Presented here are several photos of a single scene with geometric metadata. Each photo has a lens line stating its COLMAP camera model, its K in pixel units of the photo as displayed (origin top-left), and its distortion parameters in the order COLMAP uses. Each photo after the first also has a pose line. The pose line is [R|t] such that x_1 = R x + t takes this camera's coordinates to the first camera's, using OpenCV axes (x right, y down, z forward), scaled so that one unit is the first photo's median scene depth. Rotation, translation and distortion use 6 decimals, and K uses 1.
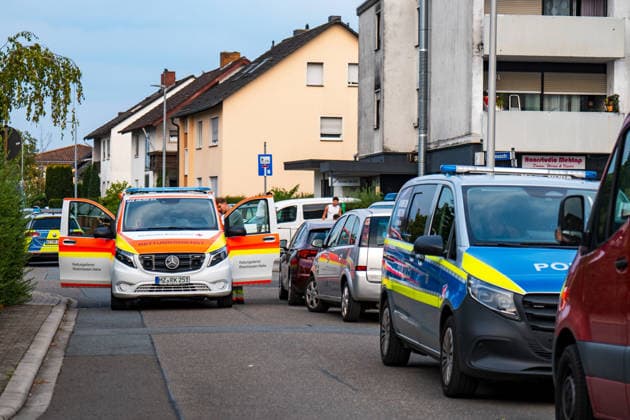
lens RADIAL K [[1262.8, 0, 315.0], [0, 1262.8, 210.0], [0, 0, 1]] dist [-0.009031, -0.004994]
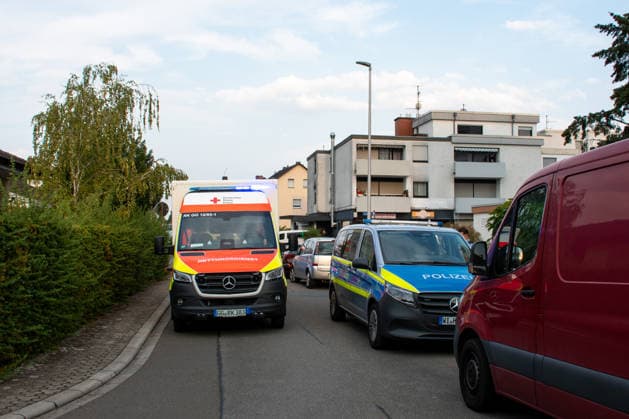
lens RADIAL K [[1260.8, 0, 314.5], [0, 1260.8, 209.5], [0, 0, 1]] dist [-0.009031, -0.004994]
pose [[0.999979, -0.005393, -0.003563, 0.043734], [0.005210, 0.998758, -0.049547, 0.059343], [0.003826, 0.049528, 0.998765, -1.231014]]
